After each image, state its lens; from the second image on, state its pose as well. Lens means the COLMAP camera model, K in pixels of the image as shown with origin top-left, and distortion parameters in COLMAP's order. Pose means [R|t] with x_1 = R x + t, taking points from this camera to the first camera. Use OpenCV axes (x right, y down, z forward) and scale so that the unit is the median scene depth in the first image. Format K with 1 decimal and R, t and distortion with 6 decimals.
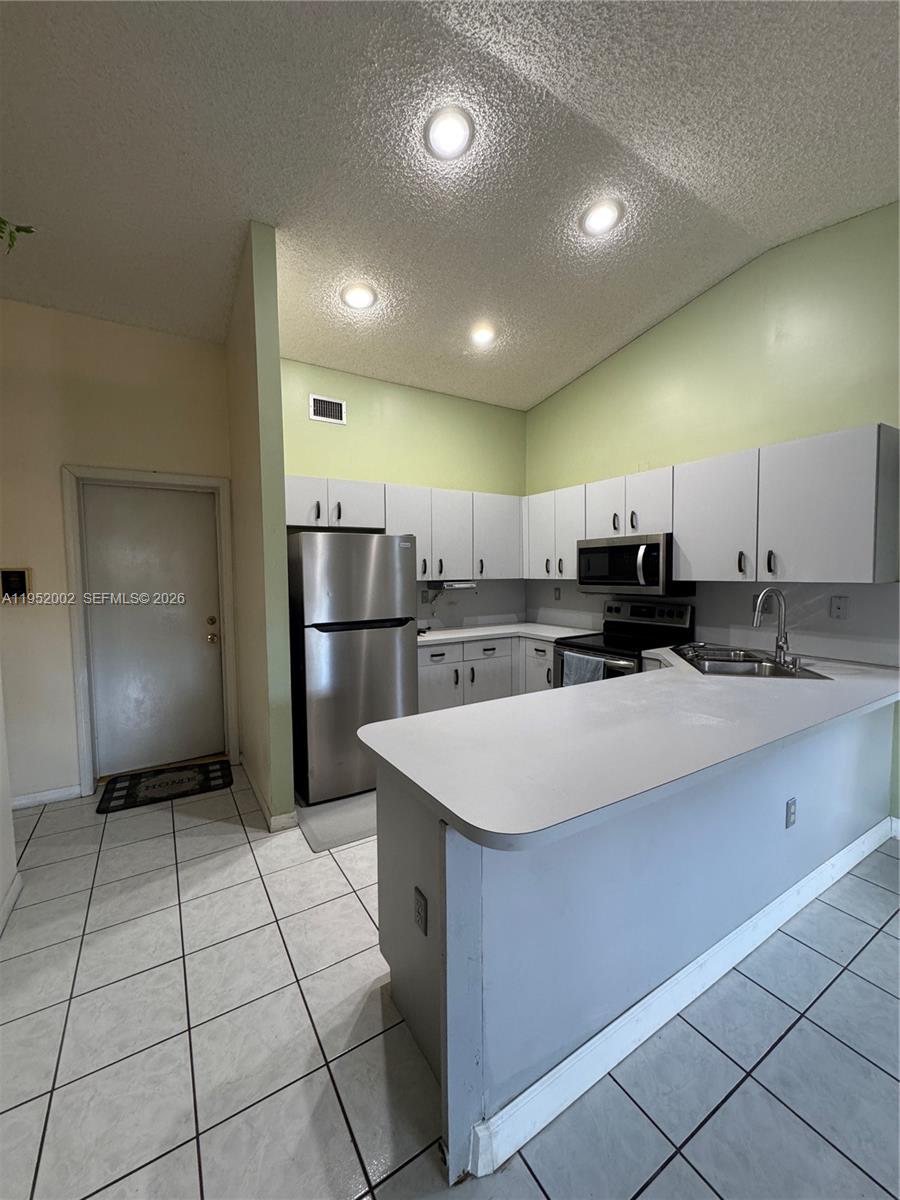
lens RADIAL K [[478.5, 0, 453.8], [0, 478.5, 598.8], [0, 0, 1]] dist [0.001784, 0.000027]
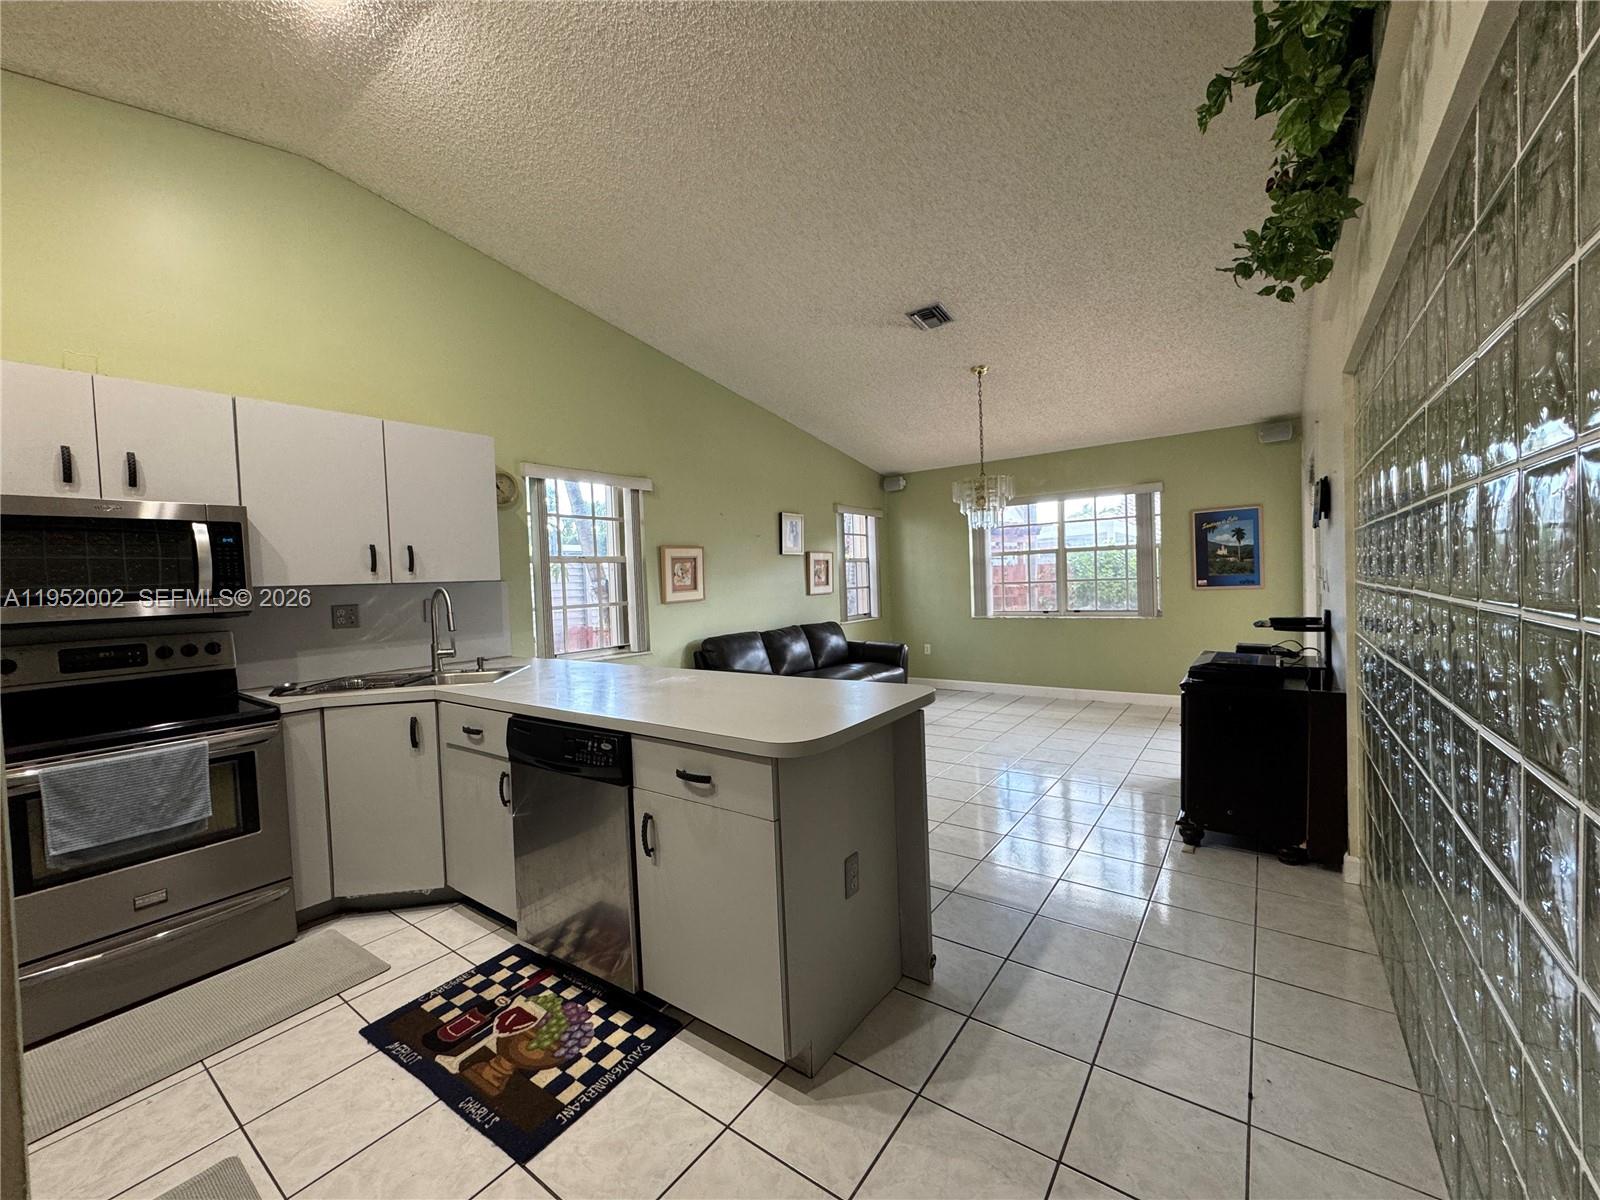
lens RADIAL K [[638.0, 0, 794.6], [0, 638.0, 596.3], [0, 0, 1]] dist [0.001784, 0.000027]
pose [[-0.363086, -0.002308, 0.931753, -0.542429], [0.098343, 0.994316, 0.040786, 0.007675], [-0.926551, 0.106440, -0.360796, 0.663357]]
